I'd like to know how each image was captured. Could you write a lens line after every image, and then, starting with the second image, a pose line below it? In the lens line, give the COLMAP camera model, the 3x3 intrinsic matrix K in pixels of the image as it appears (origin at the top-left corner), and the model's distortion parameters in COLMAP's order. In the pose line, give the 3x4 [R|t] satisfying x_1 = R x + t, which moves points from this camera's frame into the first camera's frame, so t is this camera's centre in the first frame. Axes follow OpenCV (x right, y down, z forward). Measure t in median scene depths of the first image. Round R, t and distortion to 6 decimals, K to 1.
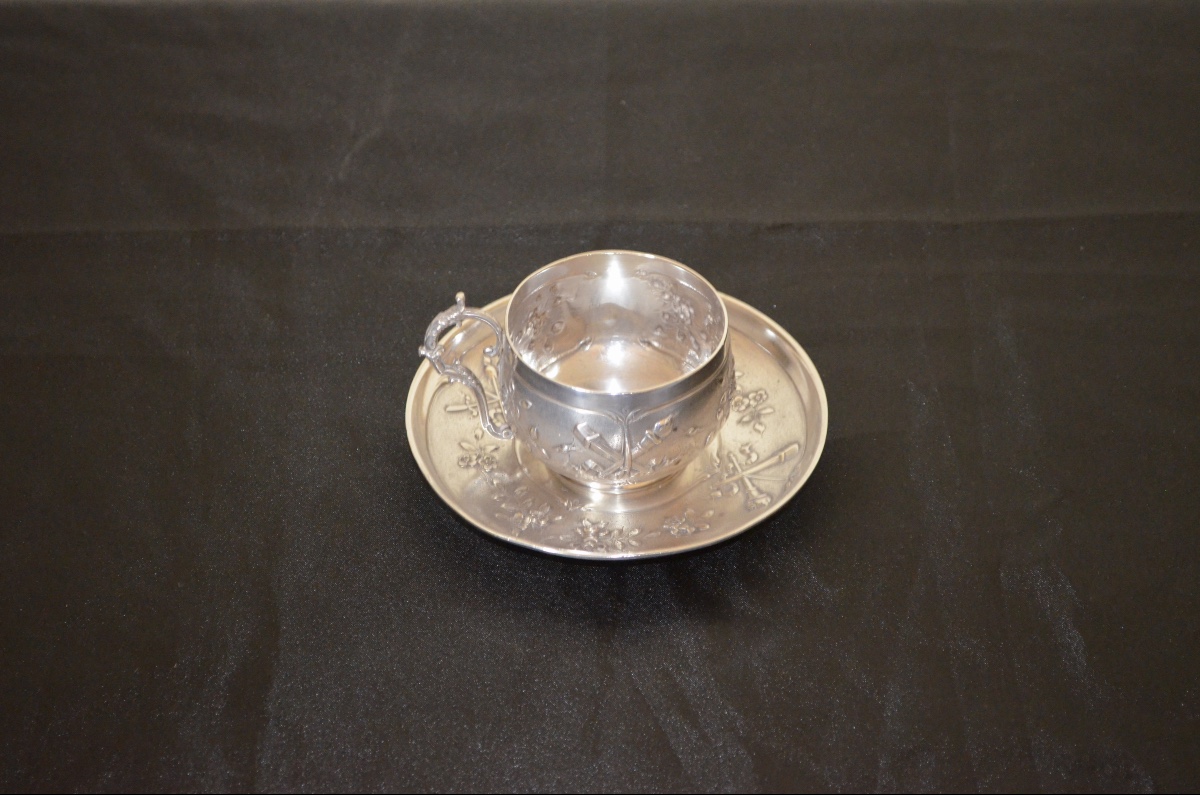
lens RADIAL K [[2699.0, 0, 600.0], [0, 2699.0, 397.5], [0, 0, 1]] dist [0.052696, 0.231626]
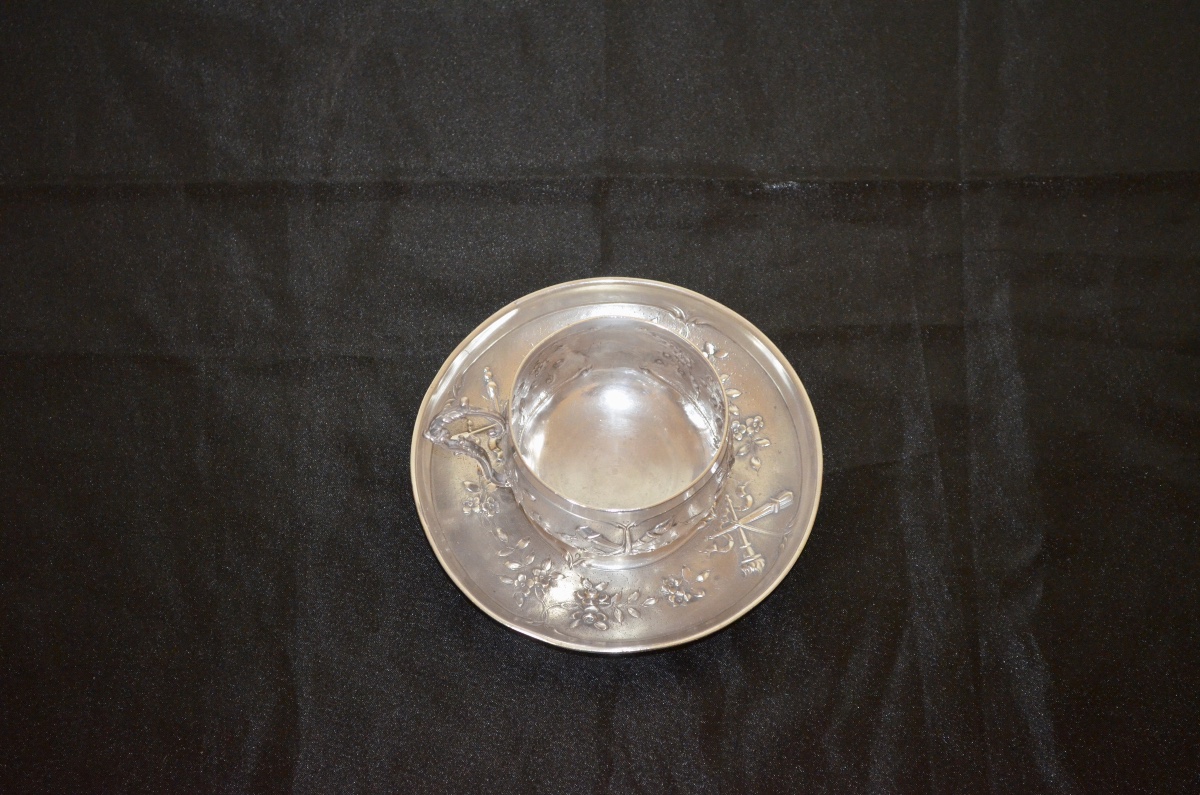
lens RADIAL K [[2699.0, 0, 600.0], [0, 2699.0, 397.5], [0, 0, 1]] dist [0.052696, 0.231626]
pose [[0.999891, 0.005323, 0.013792, -0.014233], [-0.010197, 0.923792, 0.382759, -0.402813], [-0.010703, -0.382858, 0.923745, 0.063455]]
